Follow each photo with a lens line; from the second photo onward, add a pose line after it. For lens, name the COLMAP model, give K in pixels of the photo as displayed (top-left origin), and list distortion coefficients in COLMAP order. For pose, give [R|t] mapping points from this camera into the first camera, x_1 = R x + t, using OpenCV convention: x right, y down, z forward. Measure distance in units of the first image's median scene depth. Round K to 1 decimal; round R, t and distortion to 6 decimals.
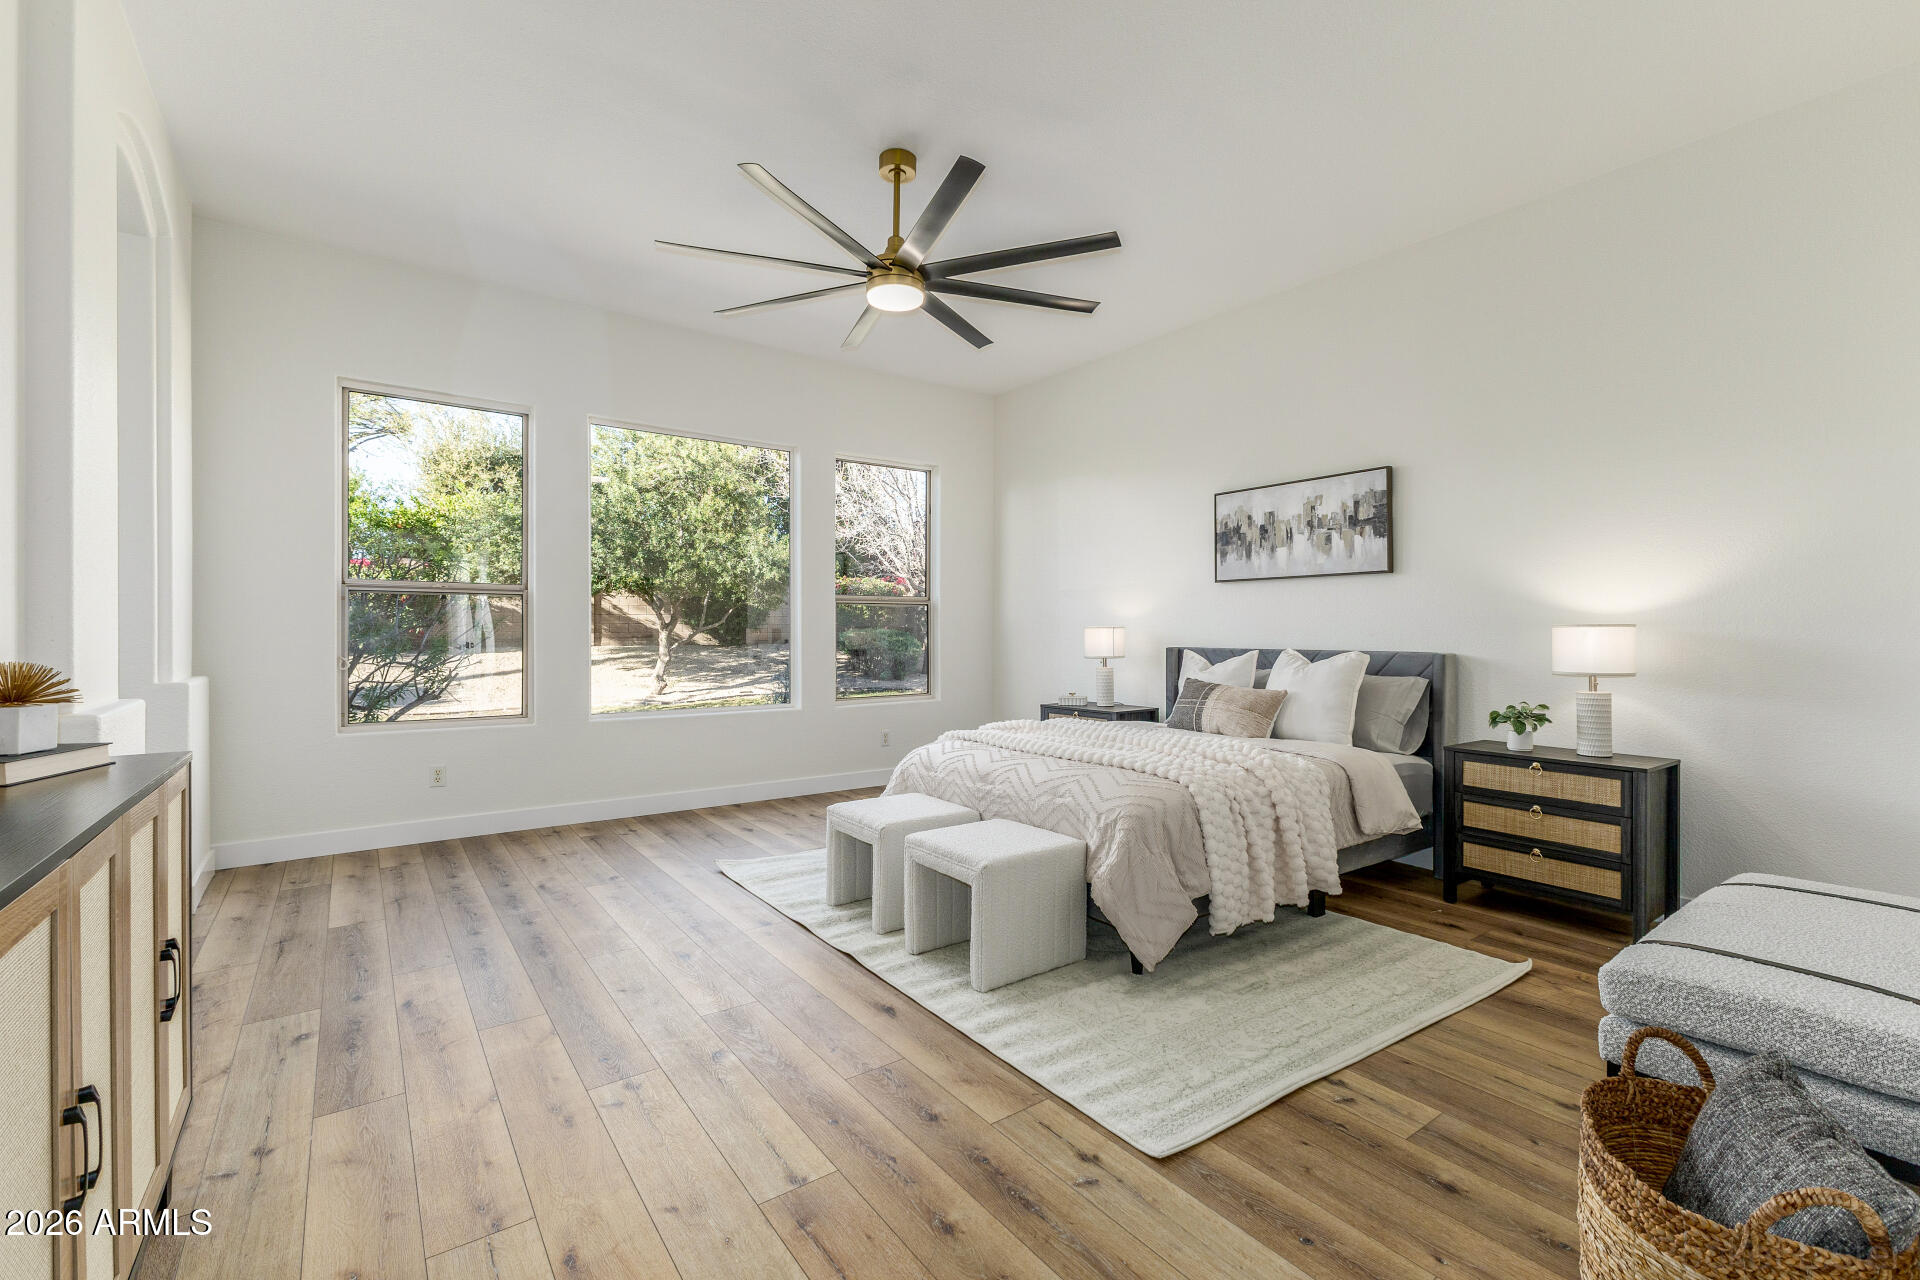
lens RADIAL K [[833.4, 0, 943.0], [0, 833.4, 635.3], [0, 0, 1]] dist [0.012393, -0.003787]
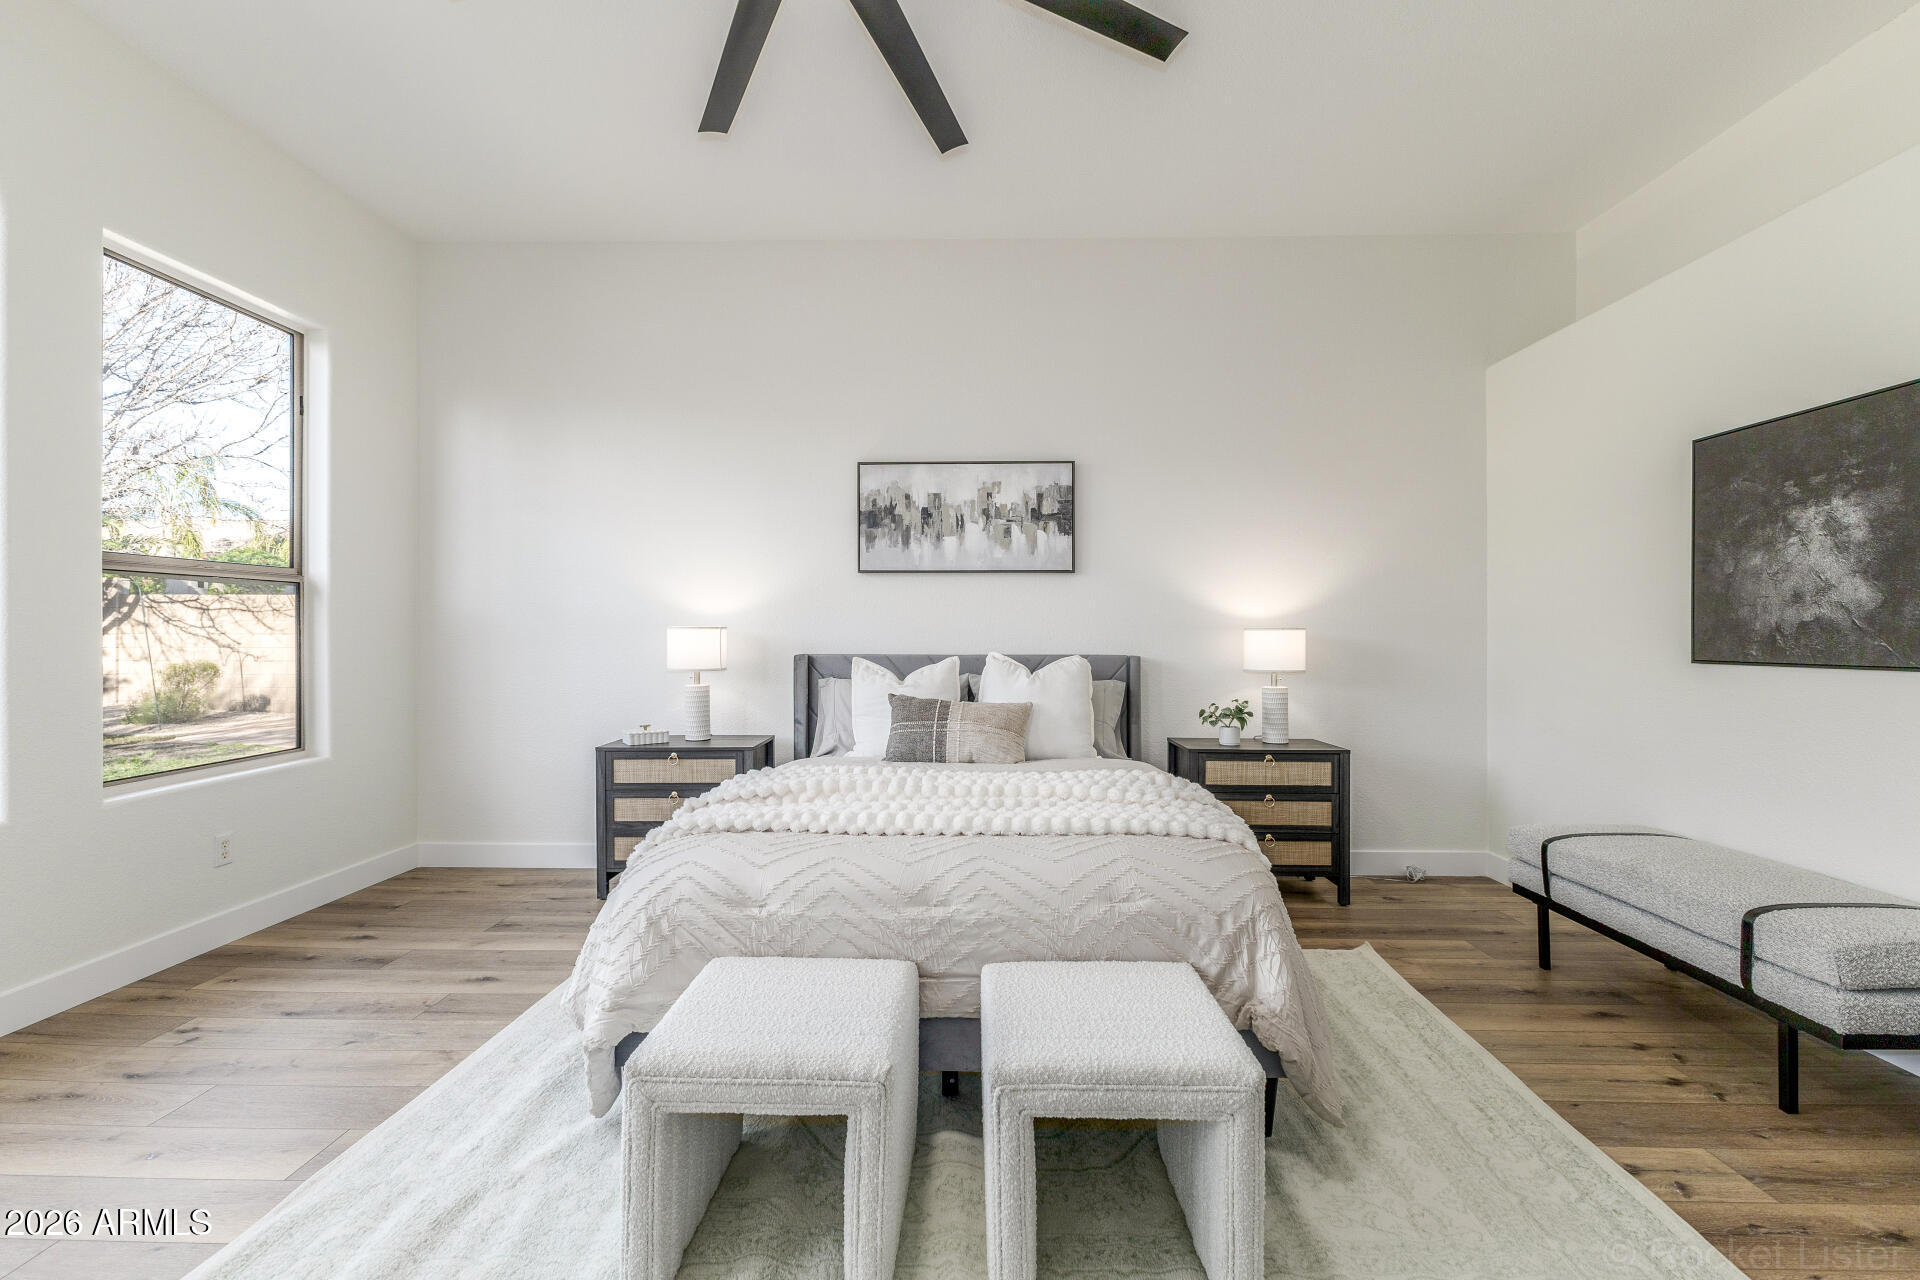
lens RADIAL K [[833.4, 0, 959.7], [0, 833.4, 641.1], [0, 0, 1]] dist [0.012393, -0.003787]
pose [[0.596401, -0.006886, 0.802657, -0.304657], [0.002851, 0.999975, 0.006461, -0.002702], [-0.802682, -0.001565, 0.596406, 0.519191]]
